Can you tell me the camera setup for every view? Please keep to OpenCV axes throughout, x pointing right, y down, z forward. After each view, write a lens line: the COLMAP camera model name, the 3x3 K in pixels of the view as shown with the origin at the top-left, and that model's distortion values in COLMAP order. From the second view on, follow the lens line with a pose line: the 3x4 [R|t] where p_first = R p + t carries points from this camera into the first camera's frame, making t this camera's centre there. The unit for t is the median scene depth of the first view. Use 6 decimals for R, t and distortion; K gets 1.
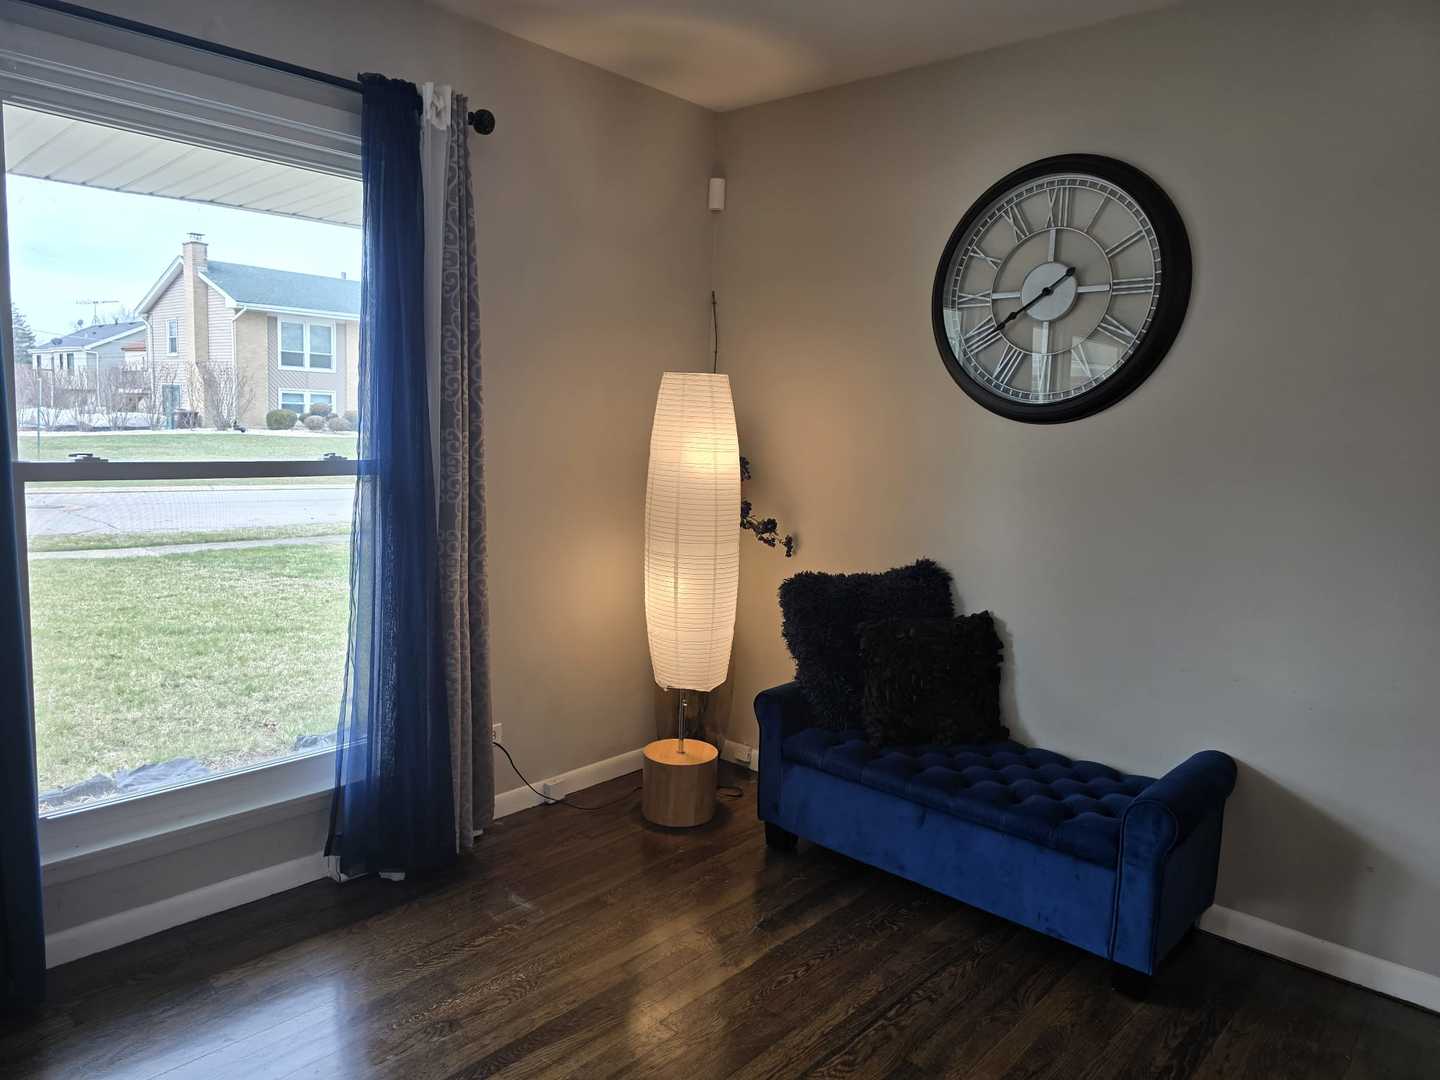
lens RADIAL K [[976.2, 0, 720.0], [0, 976.2, 540.0], [0, 0, 1]] dist [0.056404, 0.000128]
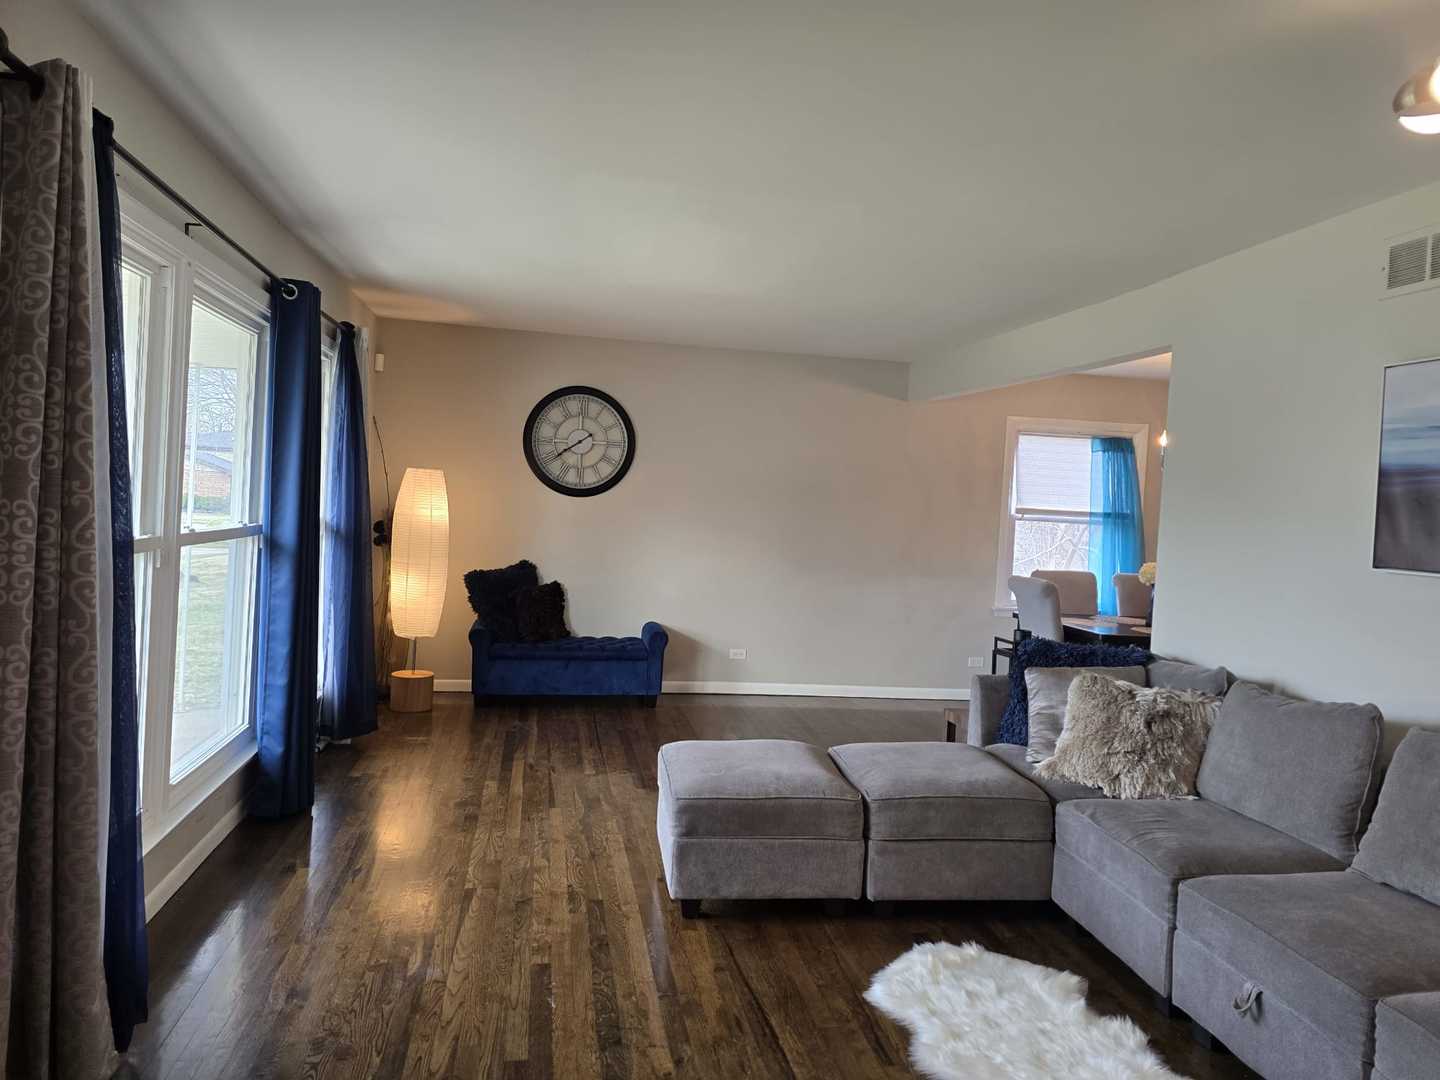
lens RADIAL K [[976.2, 0, 720.0], [0, 976.2, 540.0], [0, 0, 1]] dist [0.056404, 0.000128]
pose [[0.612680, -0.035869, 0.789517, -1.203298], [0.071283, 0.997406, -0.010003, 0.028827], [-0.787110, 0.062408, 0.613647, -0.630458]]
